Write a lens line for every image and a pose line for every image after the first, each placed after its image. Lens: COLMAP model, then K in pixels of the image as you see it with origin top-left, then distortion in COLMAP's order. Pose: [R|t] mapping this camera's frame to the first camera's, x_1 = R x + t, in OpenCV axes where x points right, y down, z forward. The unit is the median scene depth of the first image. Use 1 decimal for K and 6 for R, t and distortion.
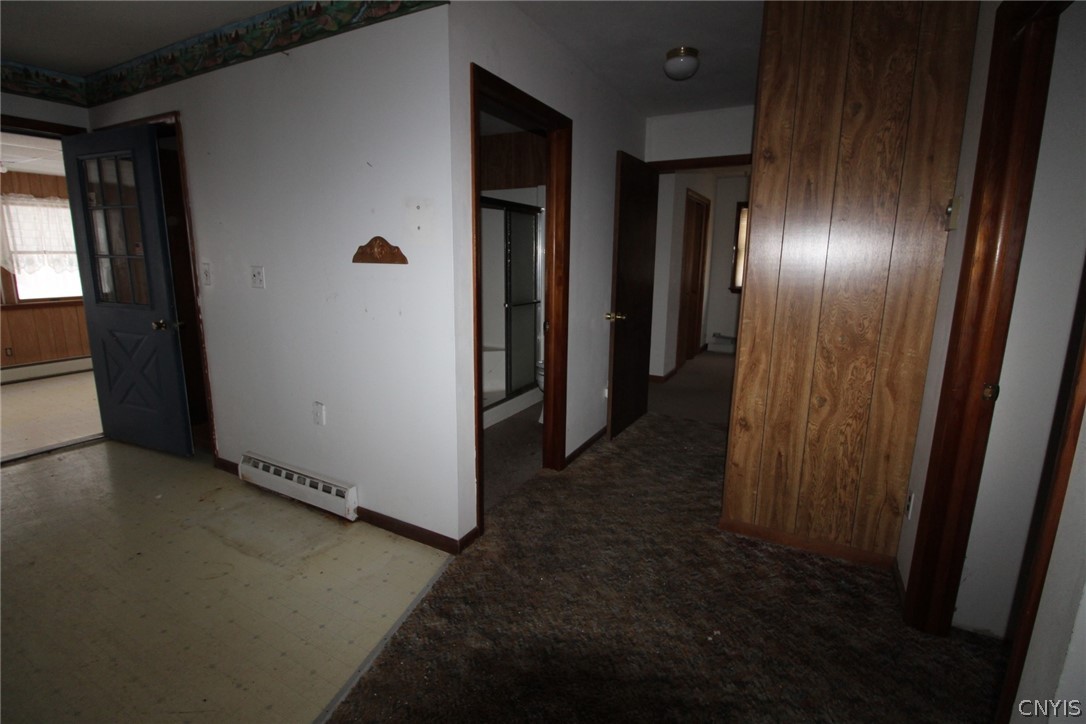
lens RADIAL K [[496.4, 0, 543.2], [0, 496.4, 344.6], [0, 0, 1]] dist [-0.001035, -0.013628]
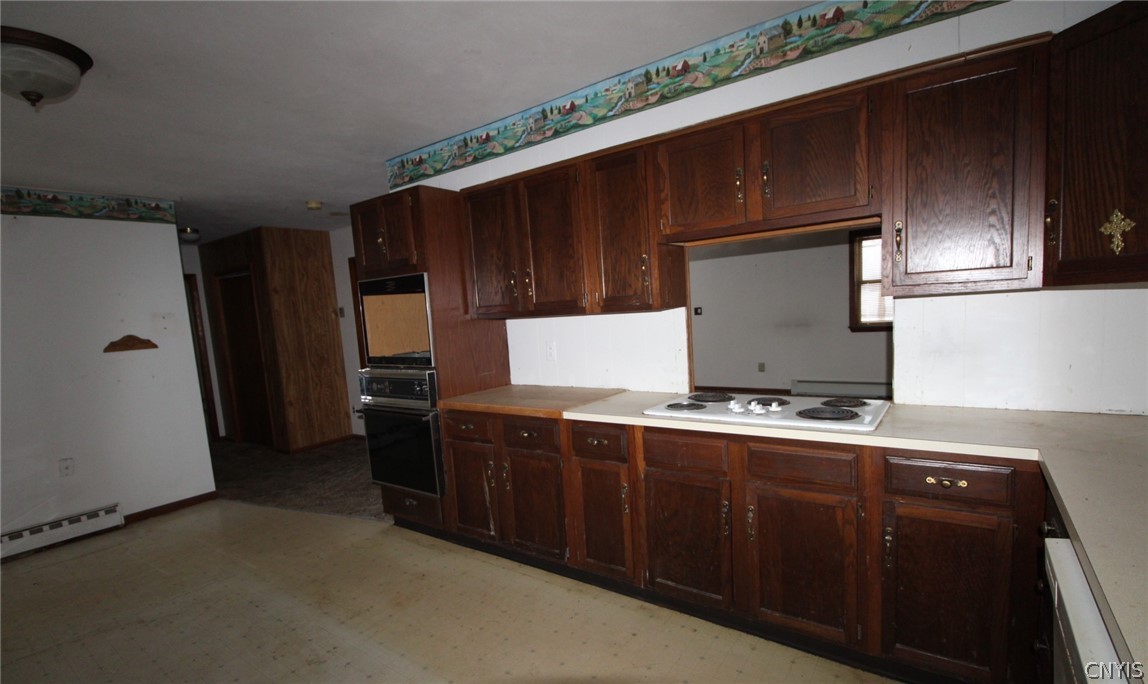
lens RADIAL K [[527.2, 0, 572.9], [0, 527.2, 370.7], [0, 0, 1]] dist [-0.002061, -0.000483]
pose [[0.136468, -0.138611, 0.980899, -1.595097], [0.249371, 0.963085, 0.101400, 0.083254], [-0.958744, 0.230770, 0.165996, -0.617094]]
